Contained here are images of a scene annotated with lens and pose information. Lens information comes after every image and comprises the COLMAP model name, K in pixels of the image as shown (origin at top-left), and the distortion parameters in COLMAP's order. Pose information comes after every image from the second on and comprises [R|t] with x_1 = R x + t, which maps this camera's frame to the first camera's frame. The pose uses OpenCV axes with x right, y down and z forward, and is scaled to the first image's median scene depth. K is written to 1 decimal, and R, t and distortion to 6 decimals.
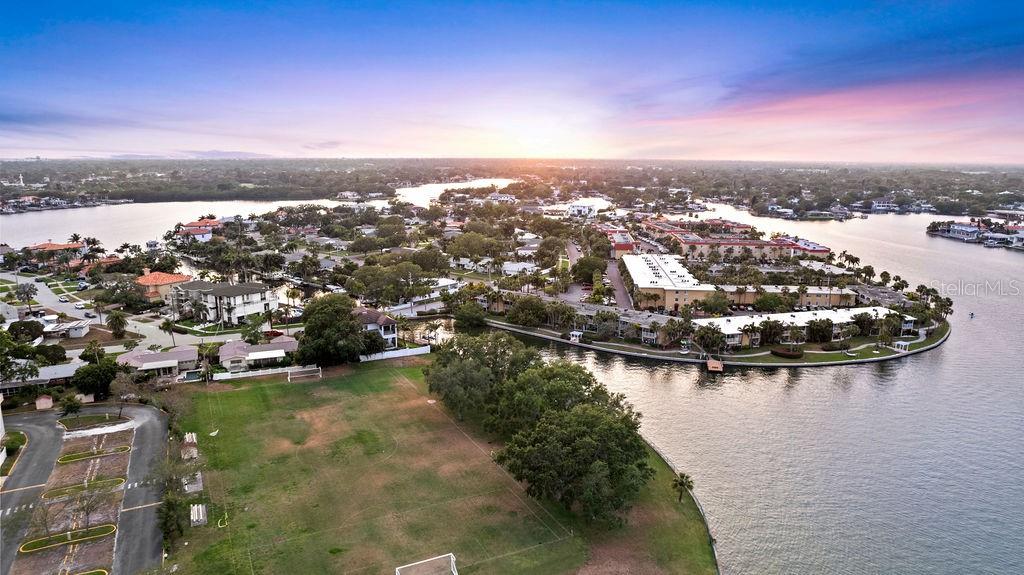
lens RADIAL K [[655.9, 0, 514.1], [0, 655.9, 281.1], [0, 0, 1]] dist [-0.067938, 0.054225]
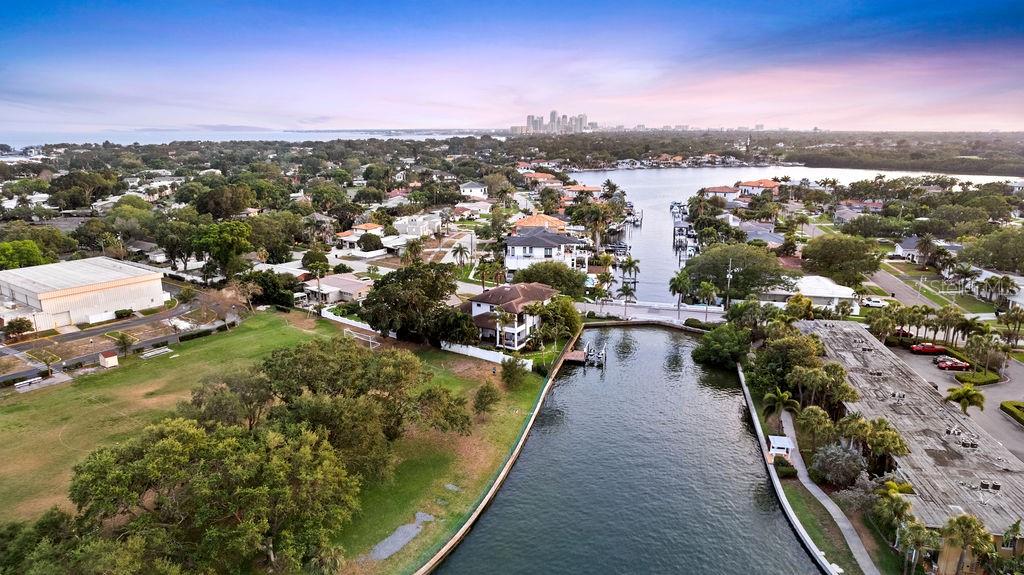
lens RADIAL K [[655.9, 0, 510.3], [0, 655.9, 284.1], [0, 0, 1]] dist [-0.067938, 0.054225]
pose [[0.457445, 0.202809, -0.865802, 0.308126], [-0.164938, 0.976101, 0.141502, -0.045813], [0.873808, 0.078074, 0.479963, 0.532685]]
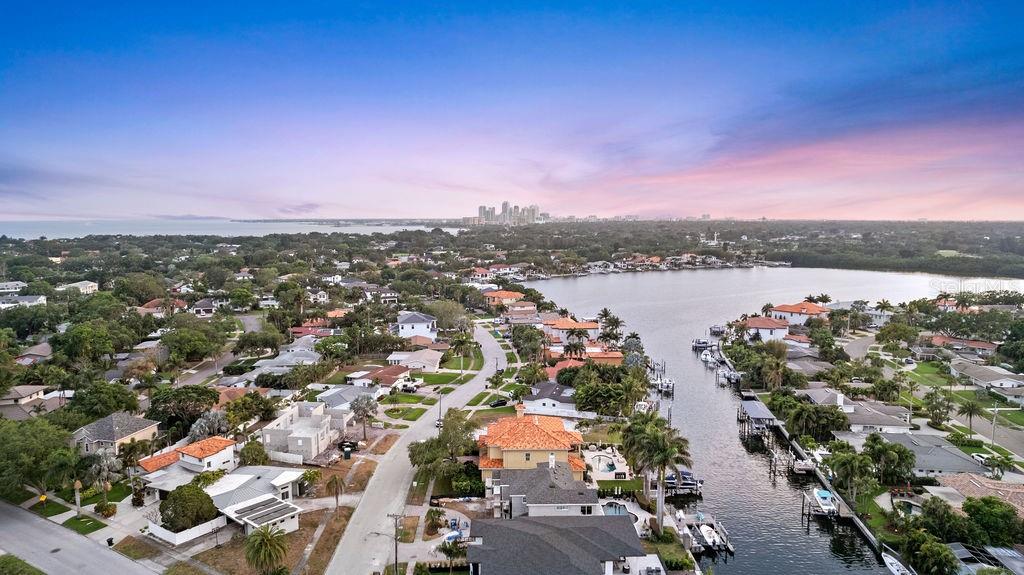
lens RADIAL K [[655.9, 0, 511.1], [0, 655.9, 285.2], [0, 0, 1]] dist [-0.067938, 0.054225]
pose [[0.522899, 0.084471, -0.848199, -0.125706], [-0.158376, 0.987379, 0.000696, -0.124539], [0.837552, 0.133970, 0.529678, 0.732005]]
